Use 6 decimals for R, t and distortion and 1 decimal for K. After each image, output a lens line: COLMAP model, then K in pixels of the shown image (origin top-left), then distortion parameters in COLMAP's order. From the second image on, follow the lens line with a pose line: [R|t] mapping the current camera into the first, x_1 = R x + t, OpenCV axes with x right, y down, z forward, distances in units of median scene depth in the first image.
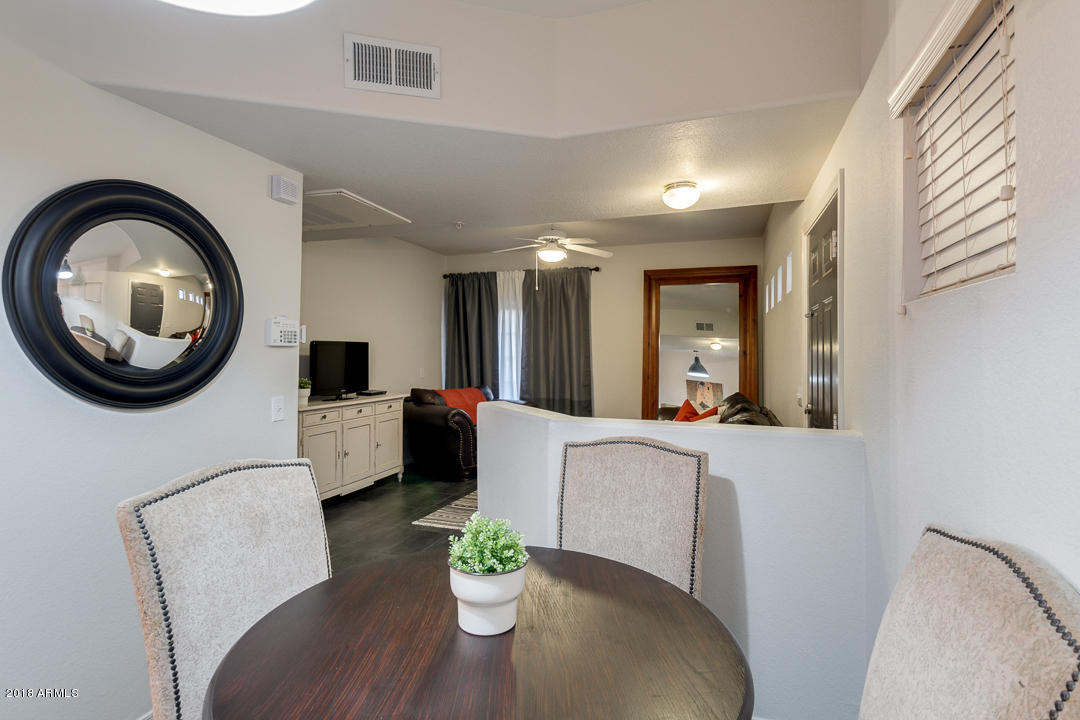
lens RADIAL K [[549.2, 0, 540.0], [0, 549.2, 360.0], [0, 0, 1]] dist [-0.000930, -0.000030]
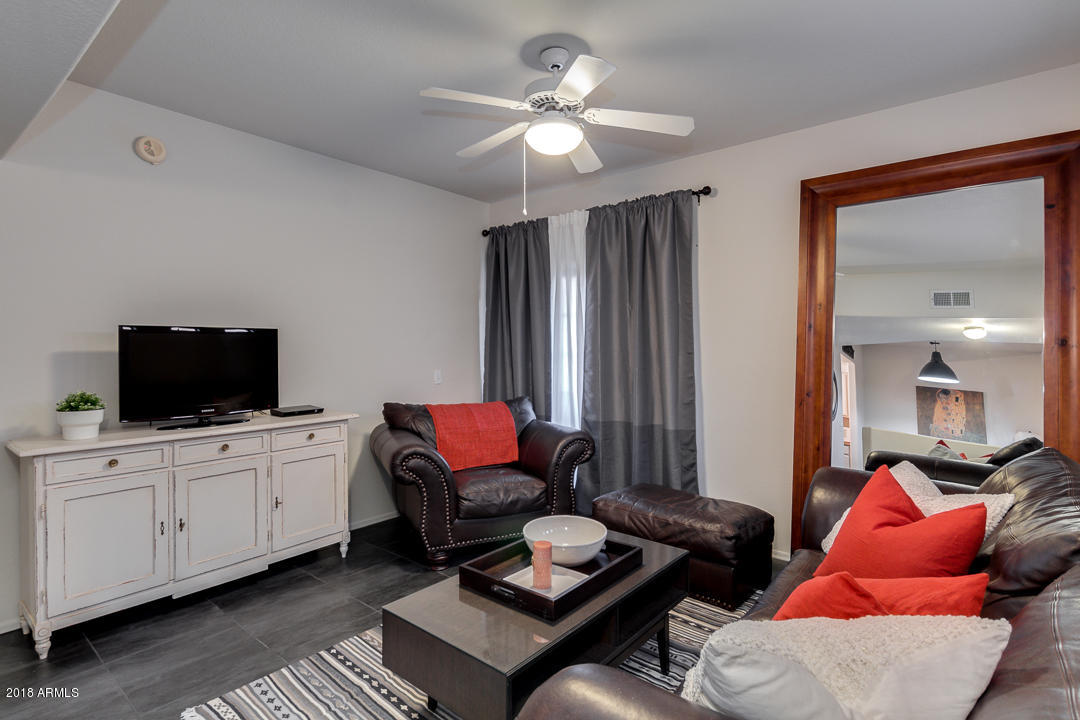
lens RADIAL K [[530.1, 0, 543.2], [0, 530.1, 348.5], [0, 0, 1]] dist [0.002325, 0.000650]
pose [[0.932389, -0.002860, -0.361445, 0.144530], [-0.000256, 0.999963, -0.008573, -0.004907], [0.361457, 0.008086, 0.932354, 0.461442]]
